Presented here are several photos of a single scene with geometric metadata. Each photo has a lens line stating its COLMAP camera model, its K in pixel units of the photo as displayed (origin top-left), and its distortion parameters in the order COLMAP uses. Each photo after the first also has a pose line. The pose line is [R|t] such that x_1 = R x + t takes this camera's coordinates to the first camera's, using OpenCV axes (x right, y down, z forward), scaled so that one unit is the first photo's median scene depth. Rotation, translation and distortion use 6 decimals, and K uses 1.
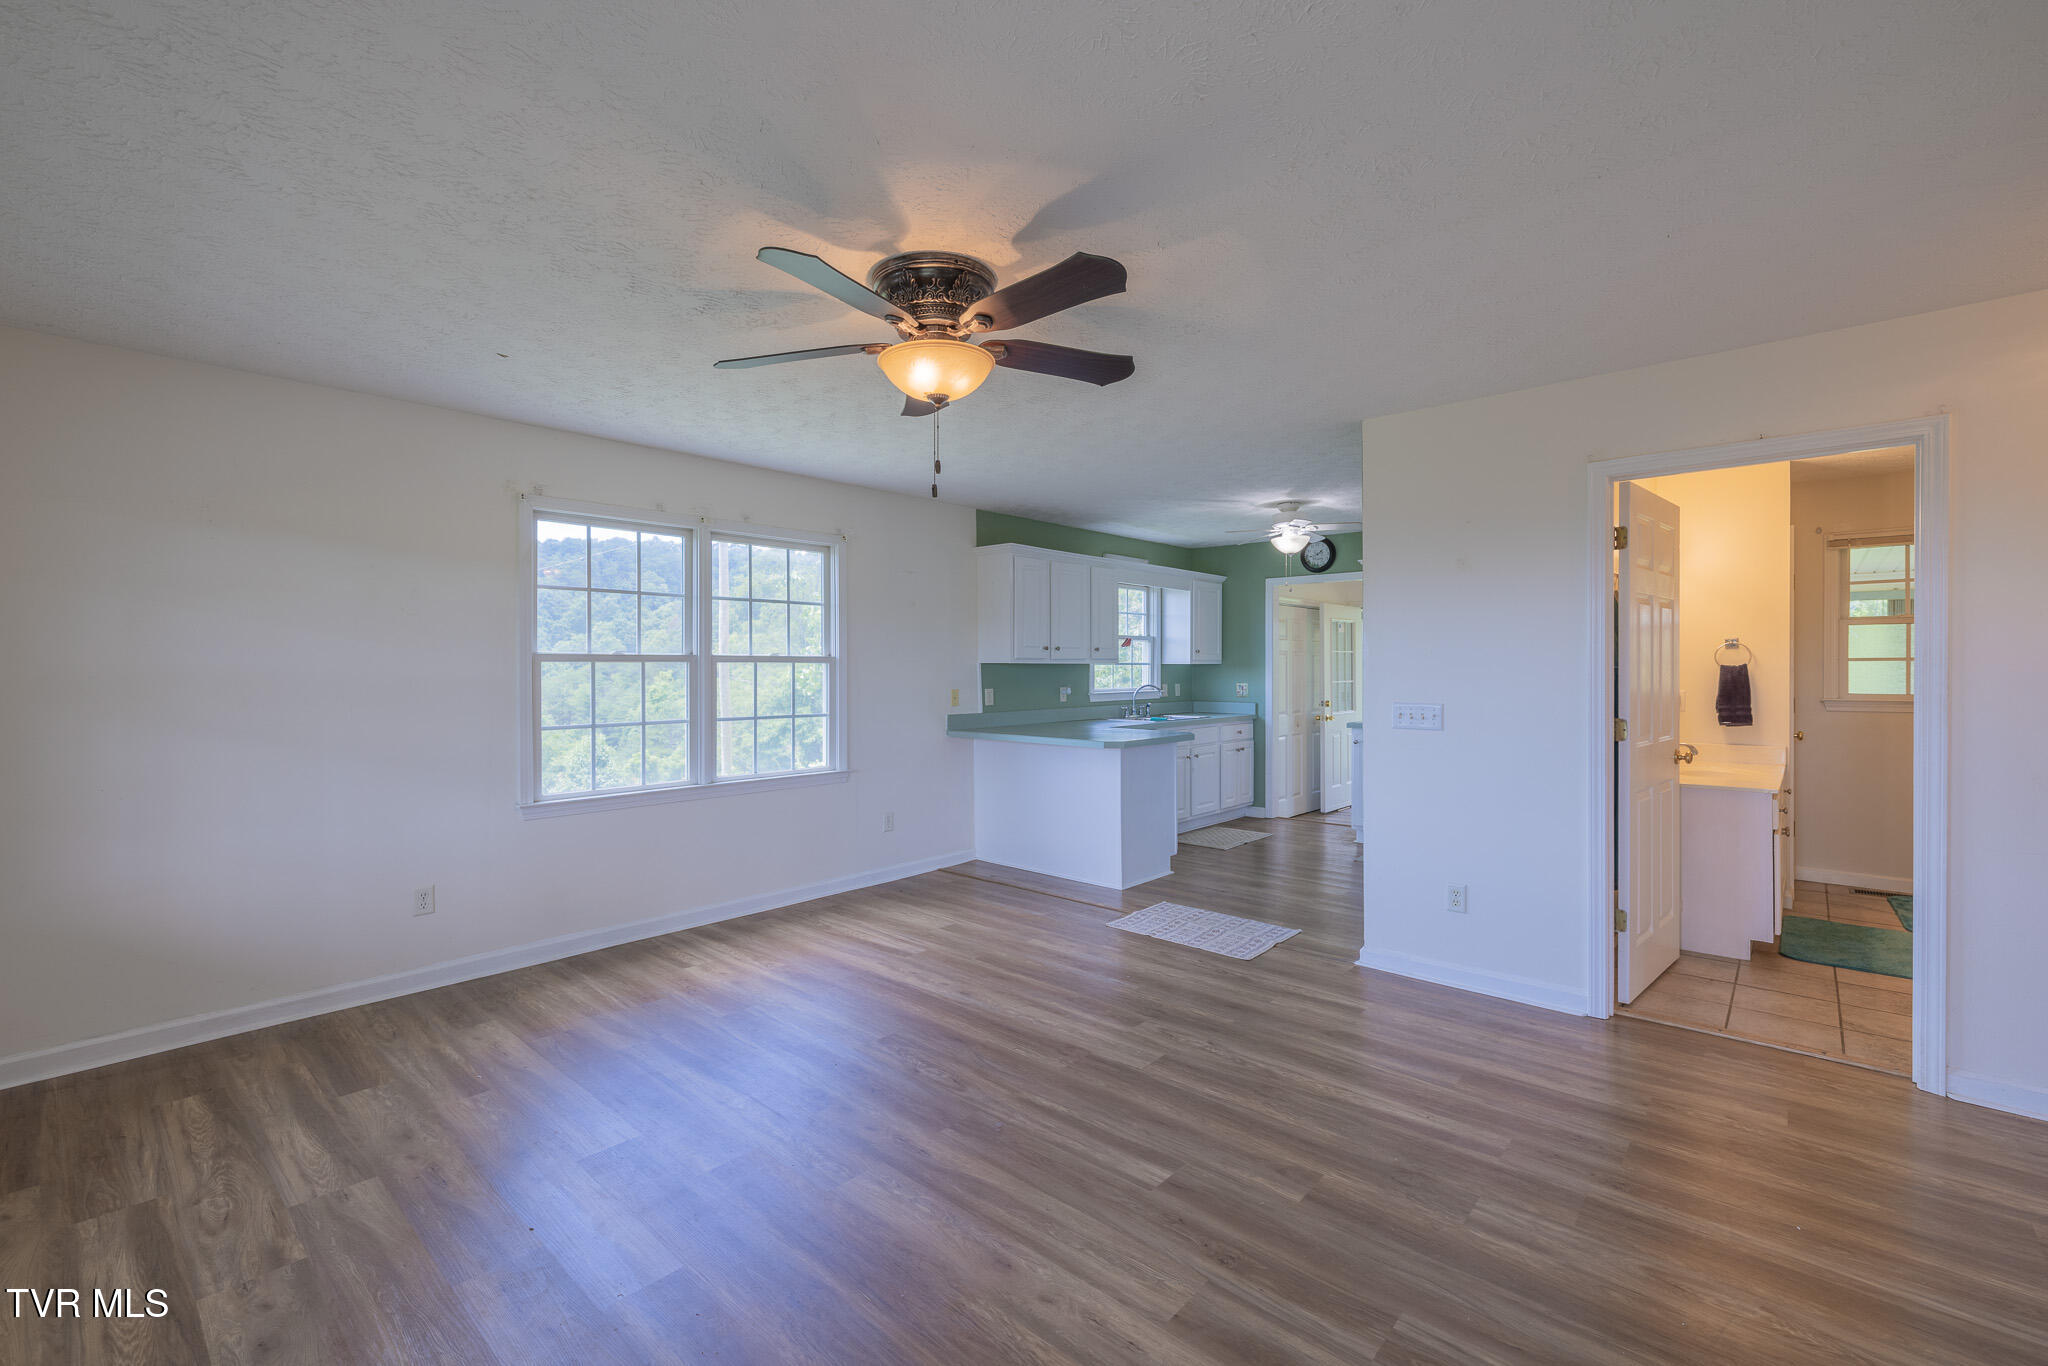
lens RADIAL K [[868.1, 0, 1008.9], [0, 868.1, 661.8], [0, 0, 1]] dist [0.000347, 0.001303]
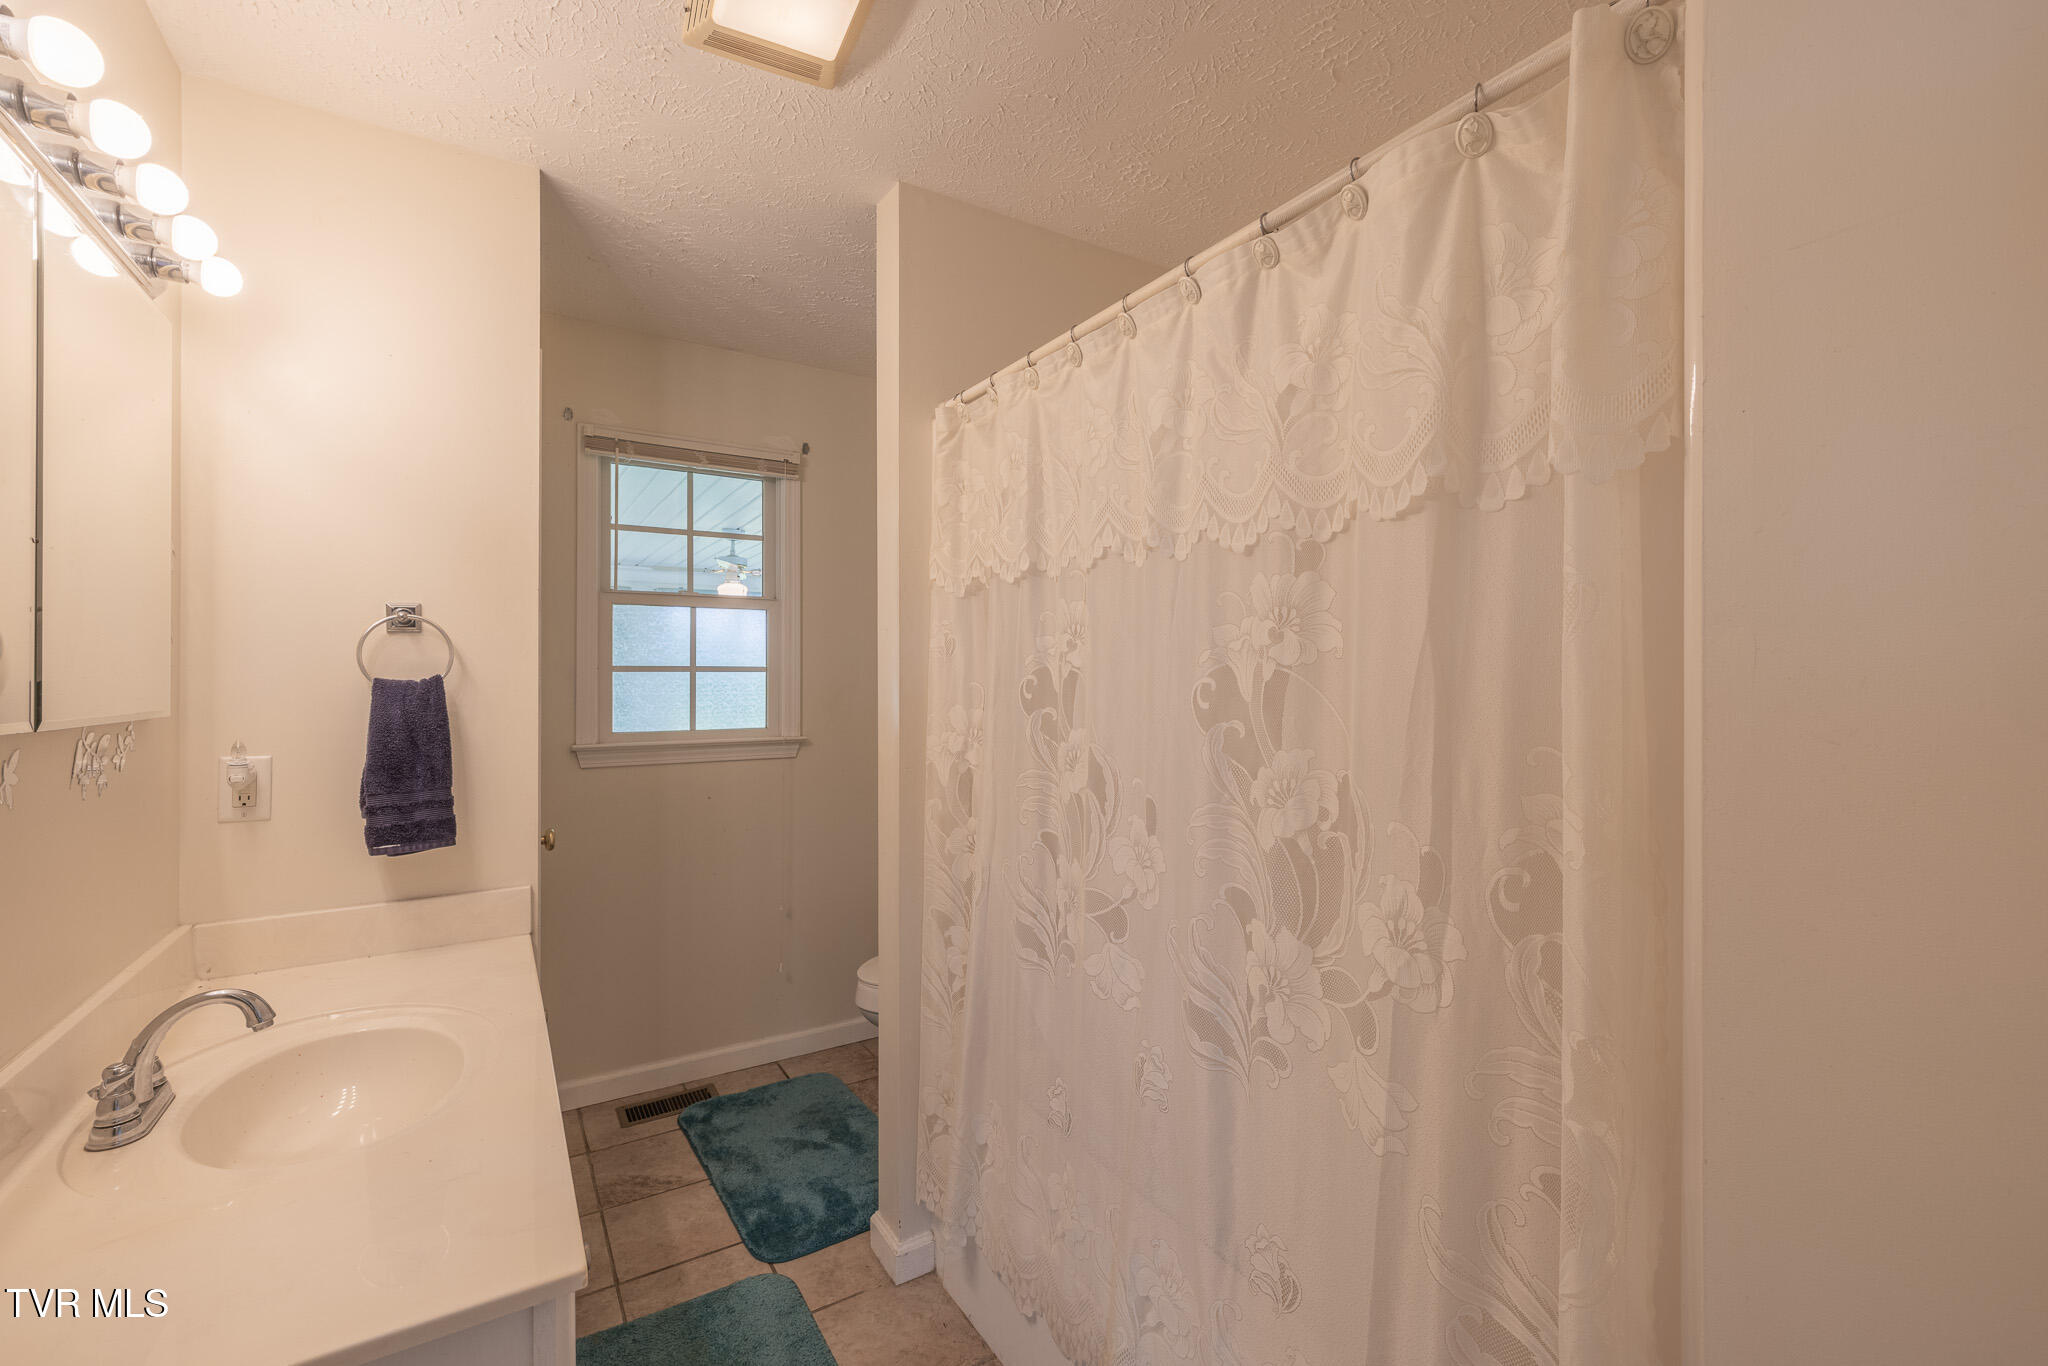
lens RADIAL K [[868.1, 0, 1027.7], [0, 868.1, 682.1], [0, 0, 1]] dist [0.000347, 0.001303]
pose [[0.254660, -0.003643, 0.967024, 0.562939], [-0.013019, 0.999889, 0.007195, -0.001193], [-0.966943, -0.014422, 0.254584, 0.673970]]
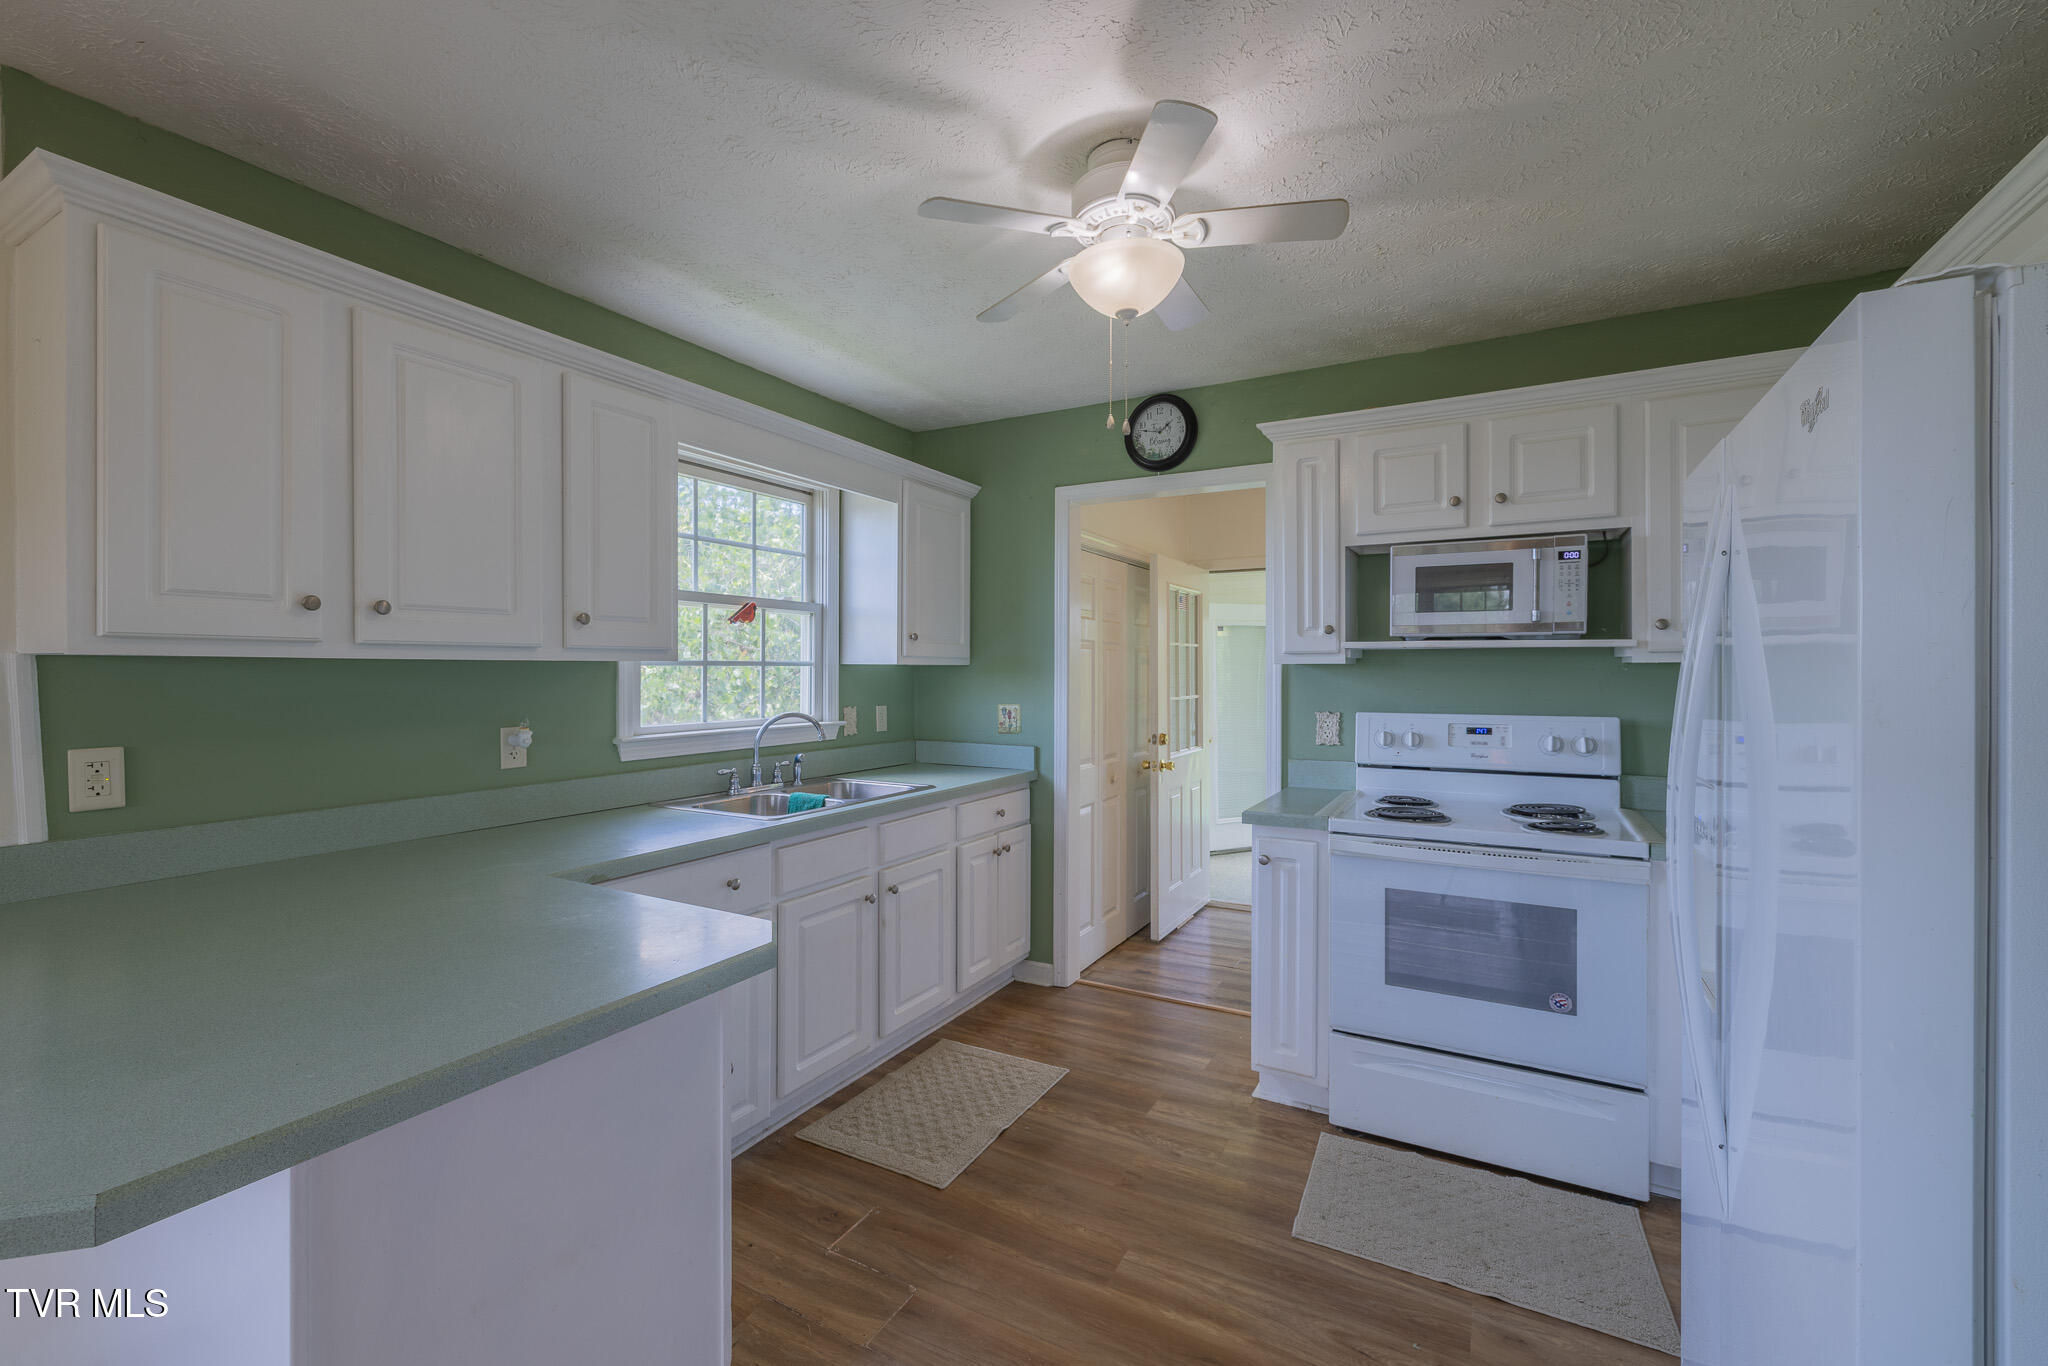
lens RADIAL K [[868.1, 0, 996.8], [0, 868.1, 667.5], [0, 0, 1]] dist [0.000347, 0.001303]
pose [[0.974768, 0.004826, 0.223167, 0.251562], [-0.006040, 0.999970, 0.004756, 0.002704], [-0.223137, -0.005984, 0.974769, 0.865647]]
